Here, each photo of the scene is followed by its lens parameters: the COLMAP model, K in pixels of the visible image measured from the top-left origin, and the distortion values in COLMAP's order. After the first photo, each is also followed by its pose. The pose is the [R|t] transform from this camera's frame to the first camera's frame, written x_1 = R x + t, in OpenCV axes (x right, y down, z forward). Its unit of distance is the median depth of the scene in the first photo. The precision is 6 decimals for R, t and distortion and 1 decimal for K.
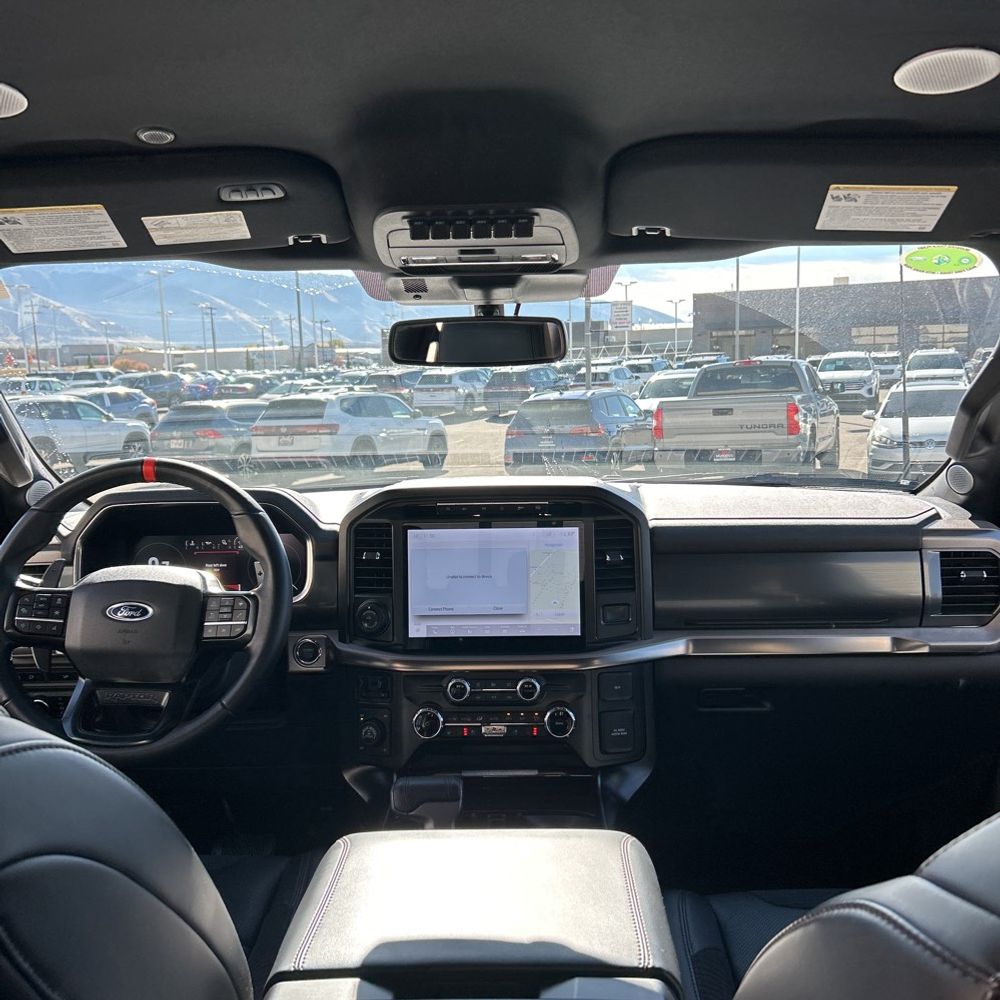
lens RADIAL K [[1008.8, 0, 489.5], [0, 1008.8, 508.2], [0, 0, 1]] dist [0.035718, -0.034135]
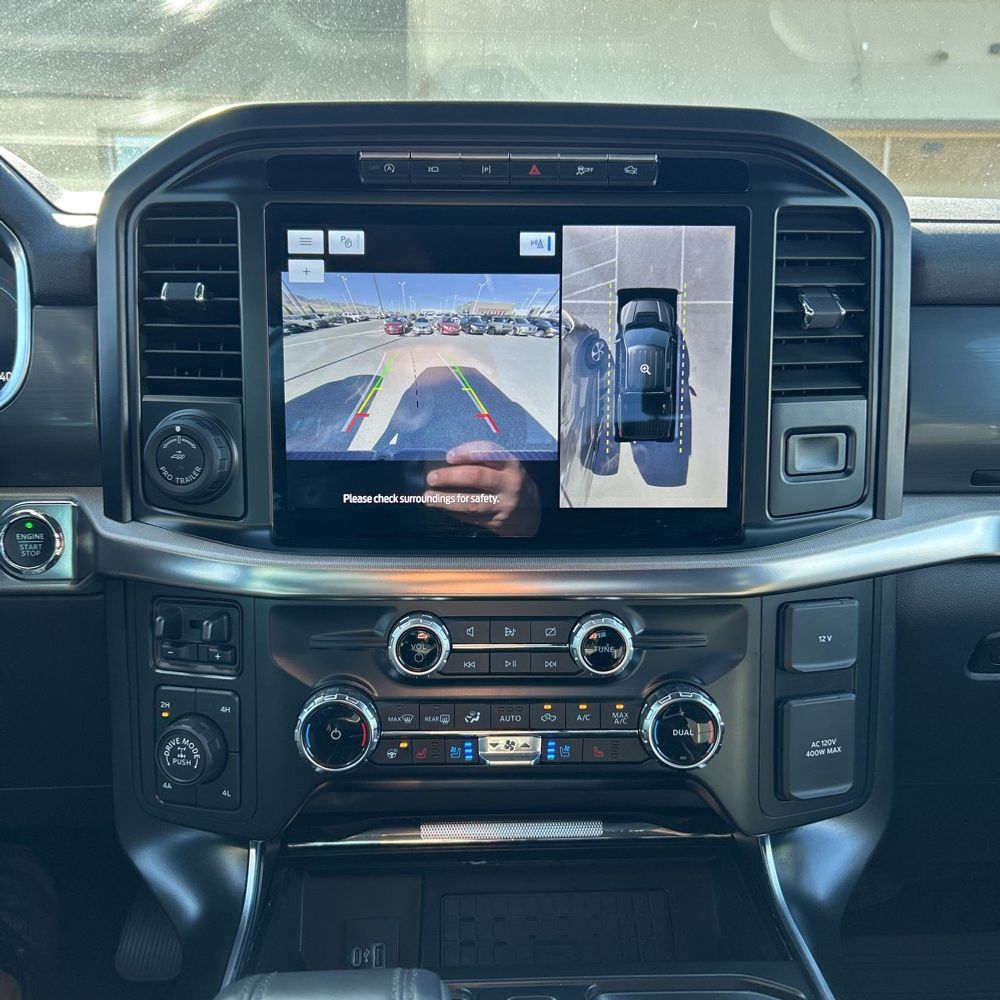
lens RADIAL K [[1010.4, 0, 498.5], [0, 1010.4, 504.0], [0, 0, 1]] dist [0.019750, -0.009944]
pose [[0.993624, 0.007039, 0.112522, -0.043505], [-0.023571, 0.988963, 0.146275, 0.069243], [-0.110251, -0.147995, 0.982824, 0.620378]]
